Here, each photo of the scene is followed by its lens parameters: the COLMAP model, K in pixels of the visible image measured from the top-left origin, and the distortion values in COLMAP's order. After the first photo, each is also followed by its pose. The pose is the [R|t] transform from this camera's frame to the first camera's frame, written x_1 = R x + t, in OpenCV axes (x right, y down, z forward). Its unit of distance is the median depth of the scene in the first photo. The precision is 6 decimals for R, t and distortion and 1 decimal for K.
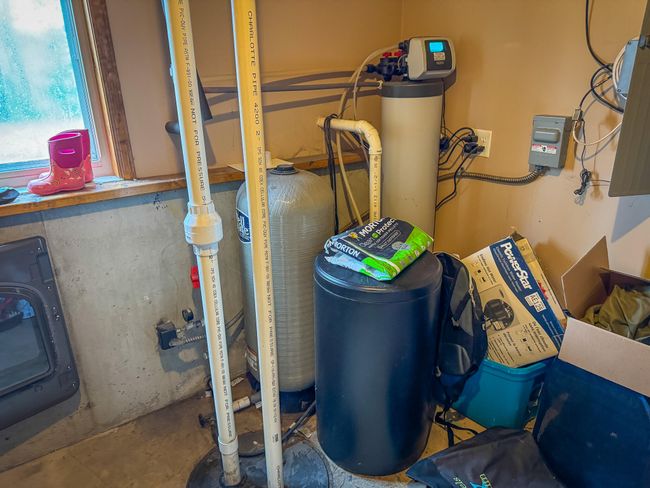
lens RADIAL K [[460.0, 0, 326.4], [0, 460.0, 241.3], [0, 0, 1]] dist [0.029486, -0.029163]
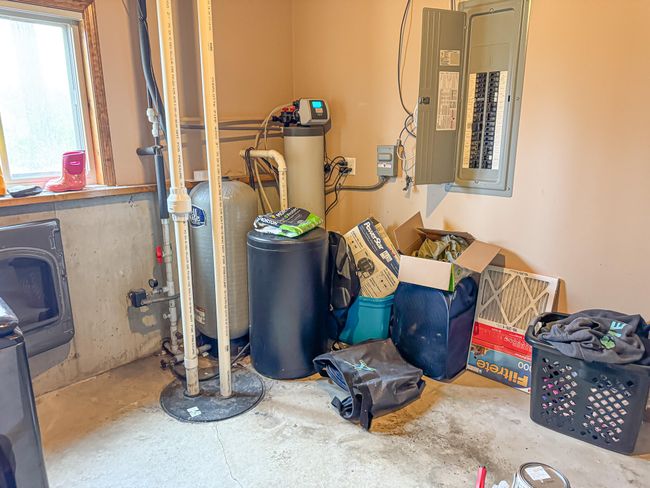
lens RADIAL K [[460.0, 0, 324.5], [0, 460.0, 243.3], [0, 0, 1]] dist [0.029486, -0.029163]
pose [[0.976753, -0.036928, 0.211163, -0.092313], [0.064547, 0.990000, -0.125438, 0.264657], [-0.204419, 0.136152, 0.969369, -0.498958]]
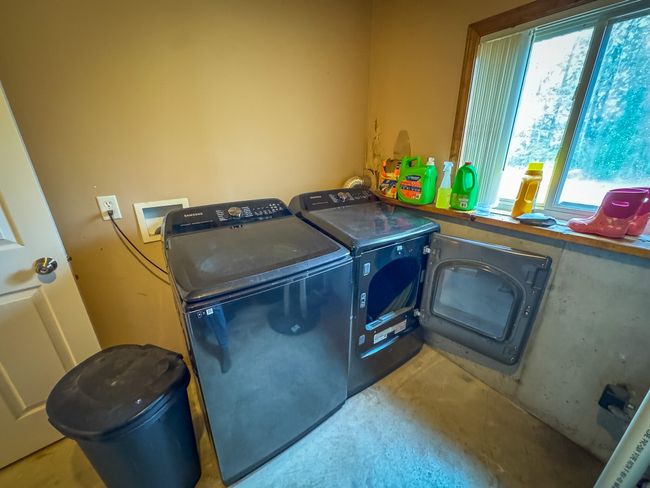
lens RADIAL K [[258.9, 0, 327.0], [0, 258.9, 243.9], [0, 0, 1]] dist [-0.001361, 0.000290]
pose [[0.013243, 0.364744, -0.931014, 0.046188], [-0.357607, 0.871240, 0.336240, -0.056881], [0.933778, 0.328484, 0.141973, 0.245677]]
